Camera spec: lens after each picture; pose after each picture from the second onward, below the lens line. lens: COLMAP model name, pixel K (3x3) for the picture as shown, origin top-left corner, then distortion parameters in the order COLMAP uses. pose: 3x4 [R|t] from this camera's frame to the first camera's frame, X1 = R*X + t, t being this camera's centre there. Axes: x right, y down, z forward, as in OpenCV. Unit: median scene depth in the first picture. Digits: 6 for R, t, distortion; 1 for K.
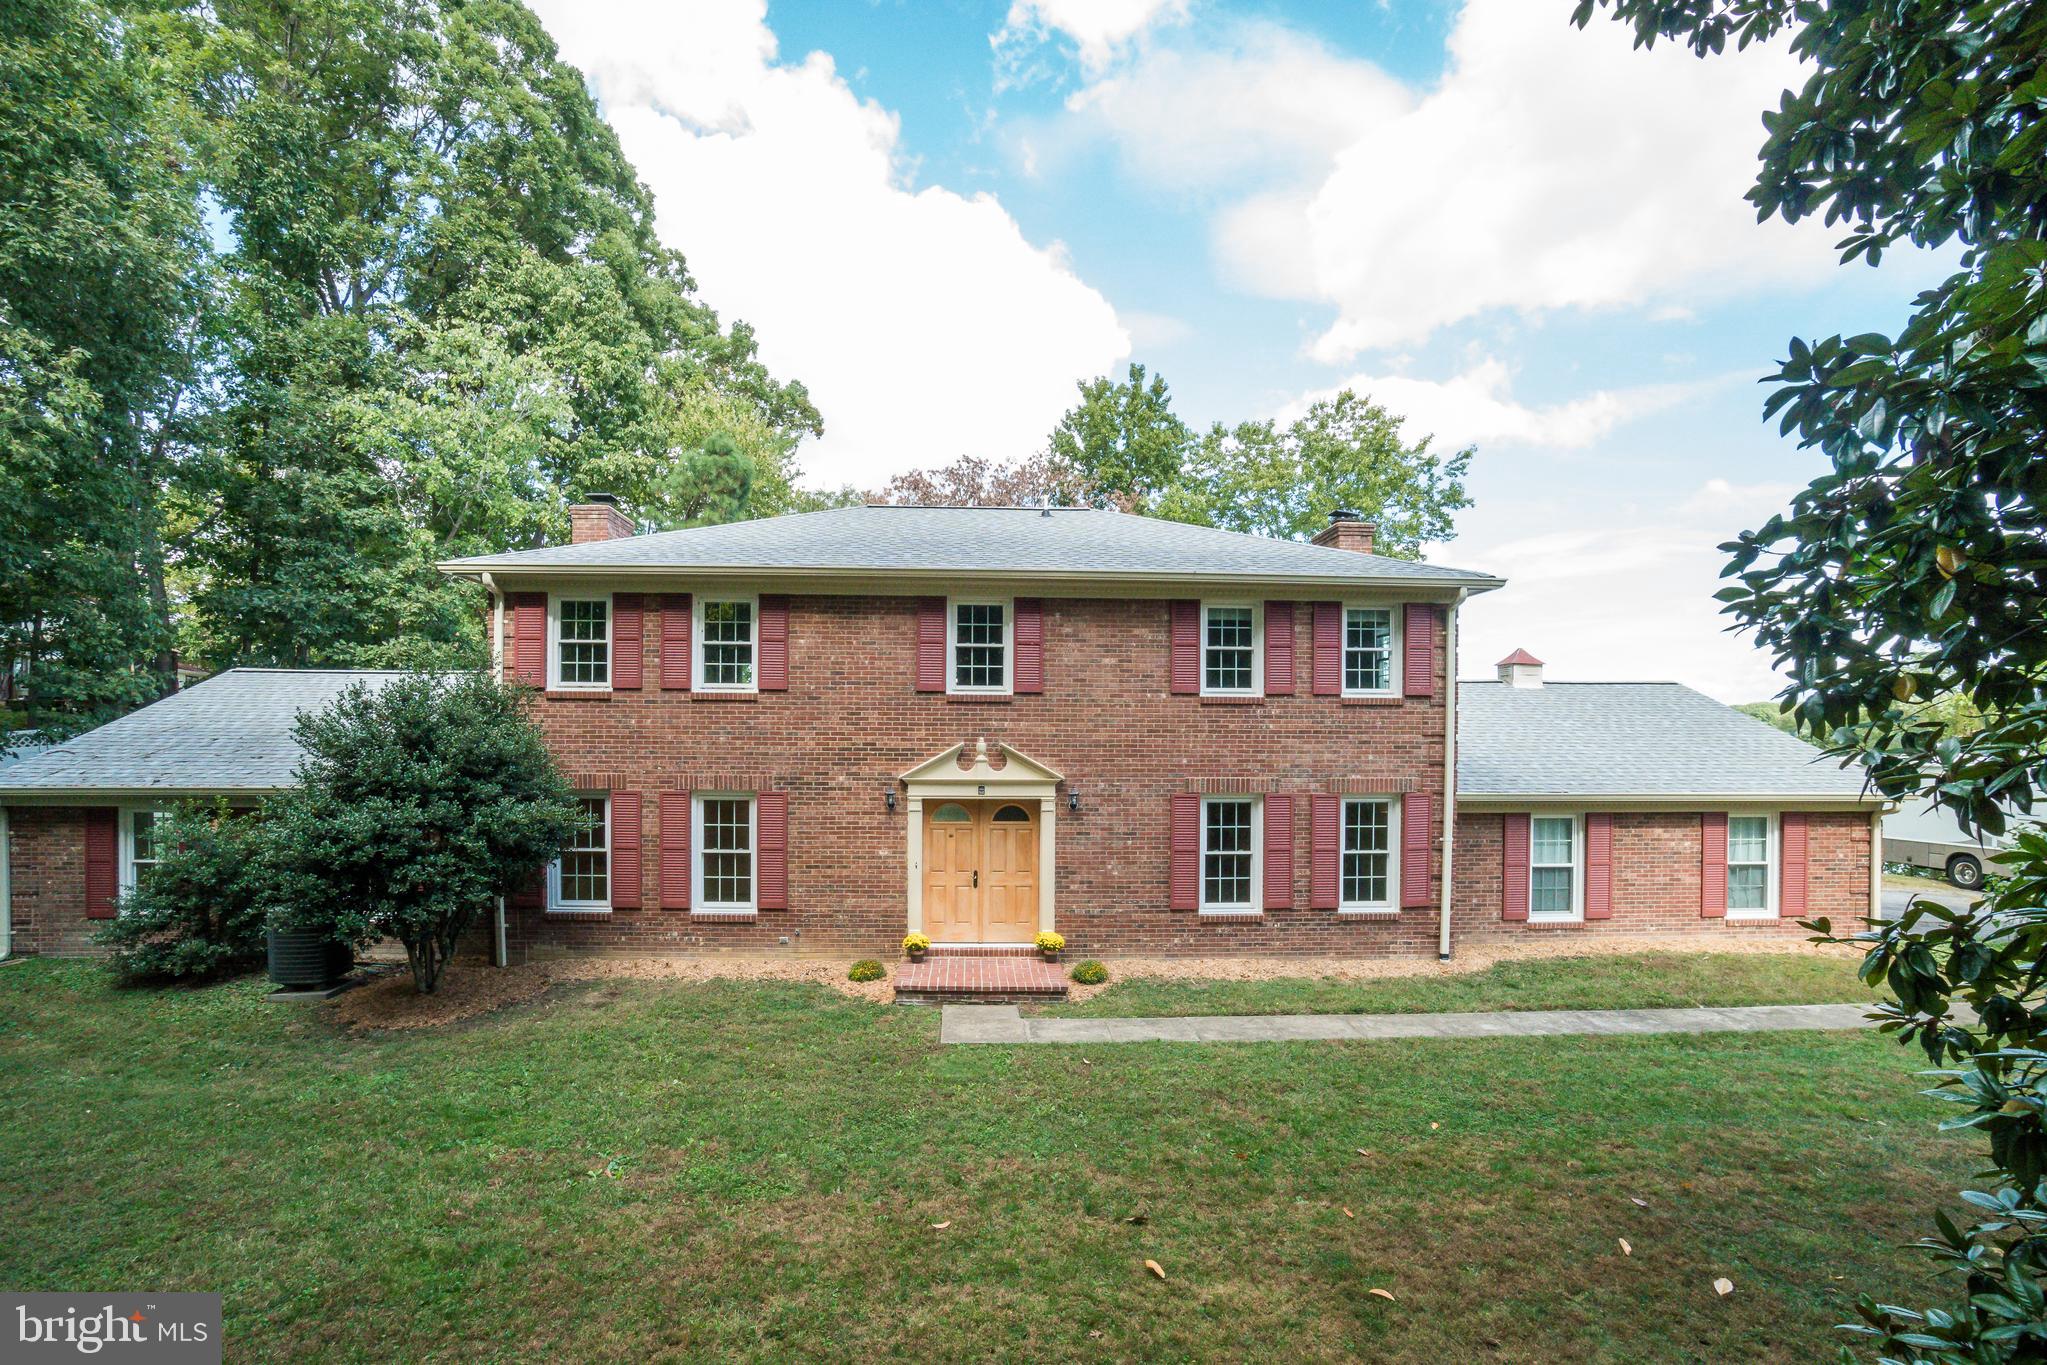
lens RADIAL K [[944.8, 0, 1025.0], [0, 944.8, 737.9], [0, 0, 1]] dist [-0.052398, 0.024047]
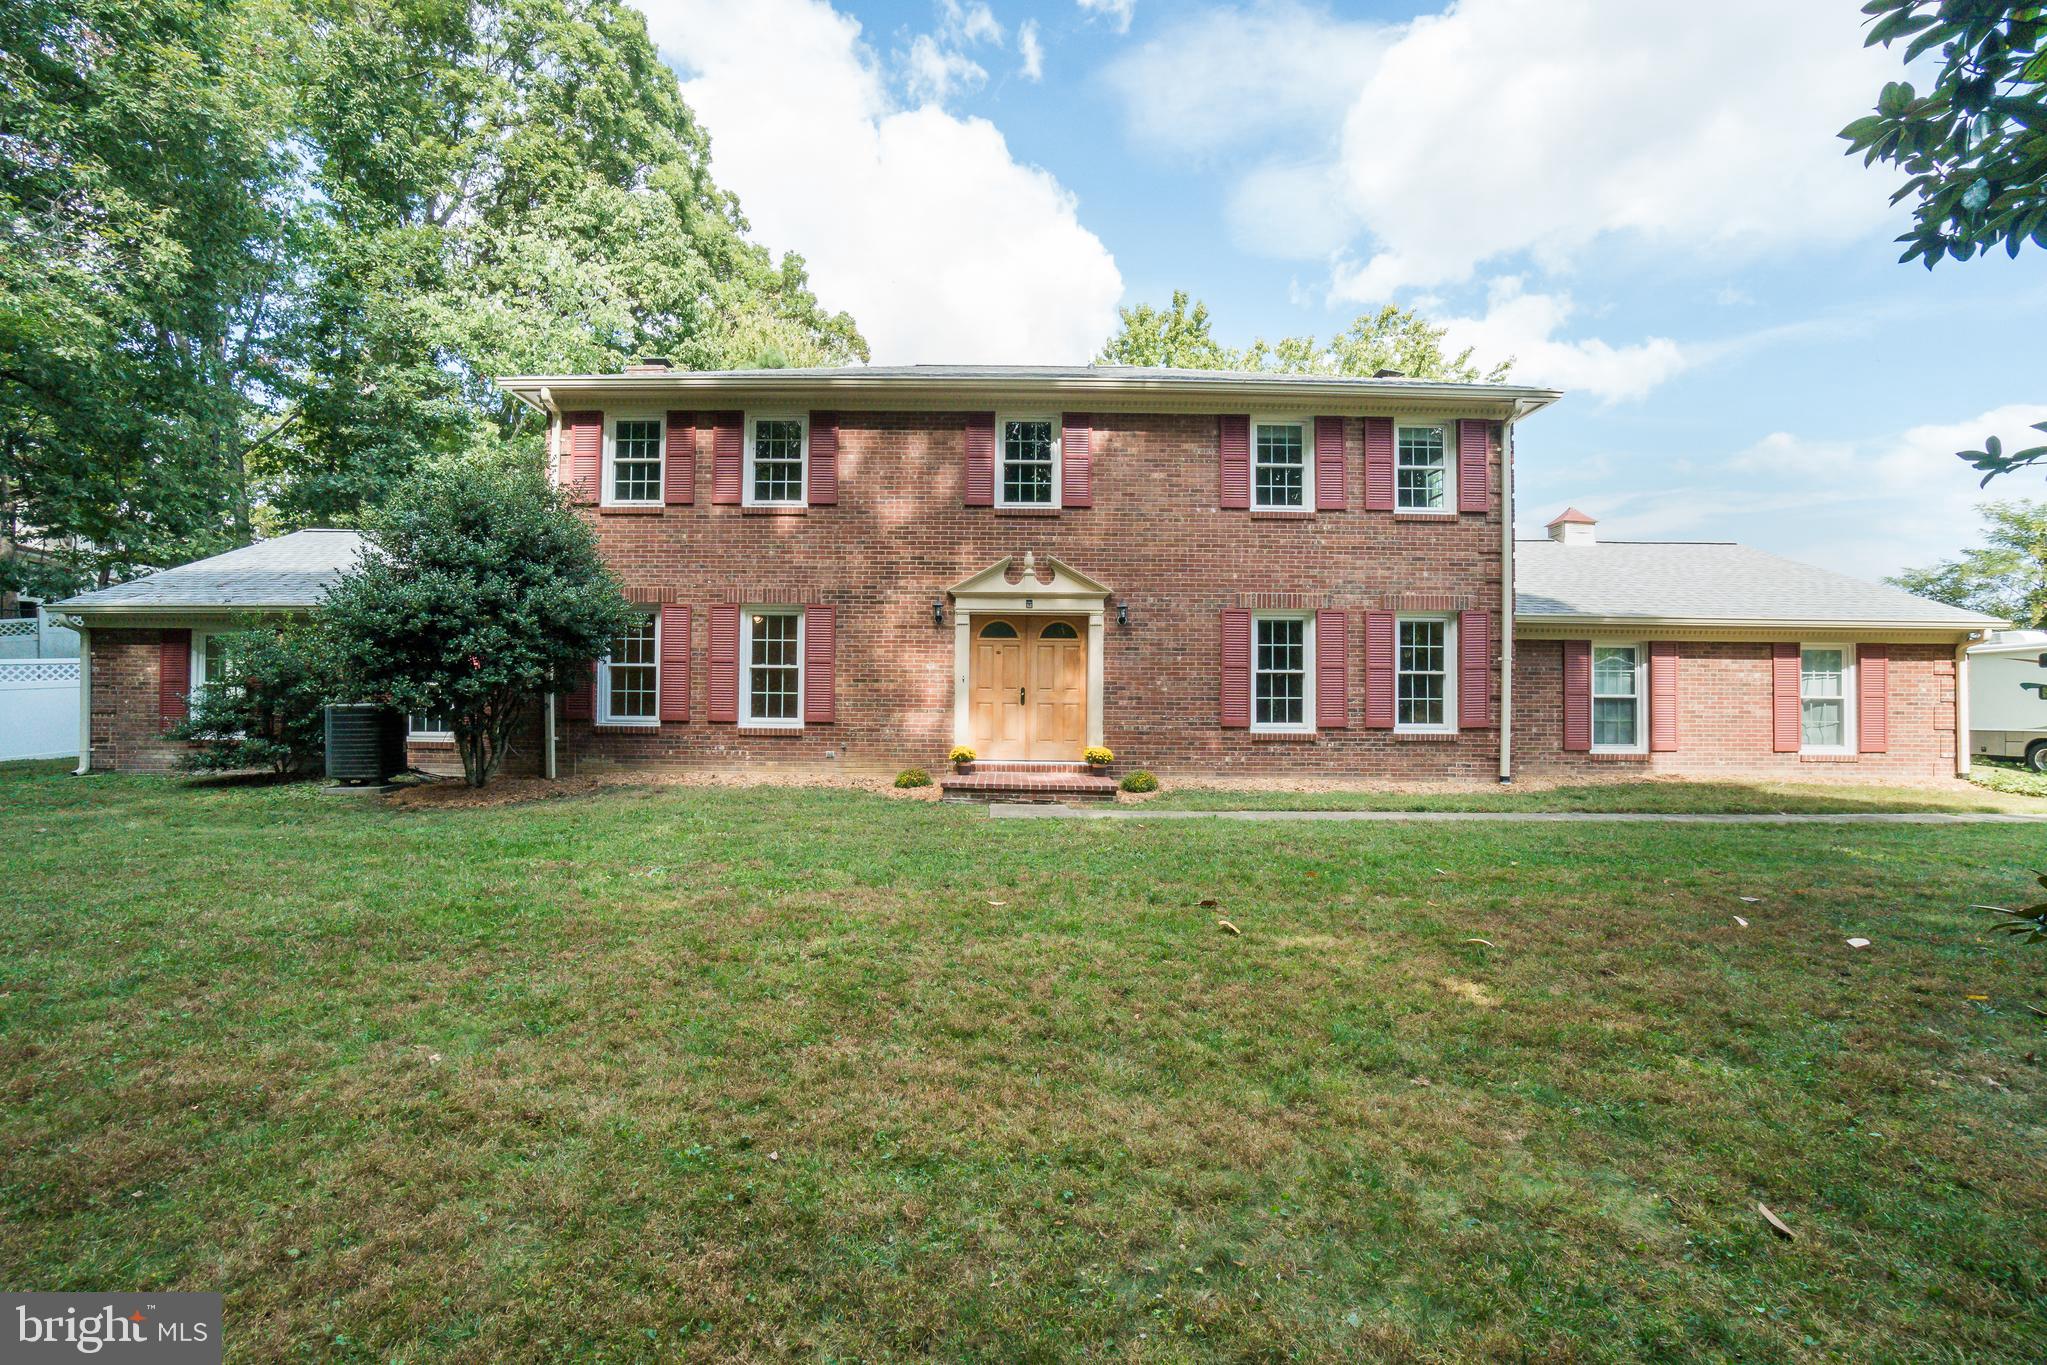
lens RADIAL K [[920.8, 0, 1023.5], [0, 920.8, 682.5], [0, 0, 1]] dist [-0.054544, 0.024768]
pose [[0.999163, 0.002240, -0.040832, -0.012263], [-0.003447, 0.999558, -0.029524, 0.163832], [0.040748, 0.029641, 0.998730, 0.035168]]
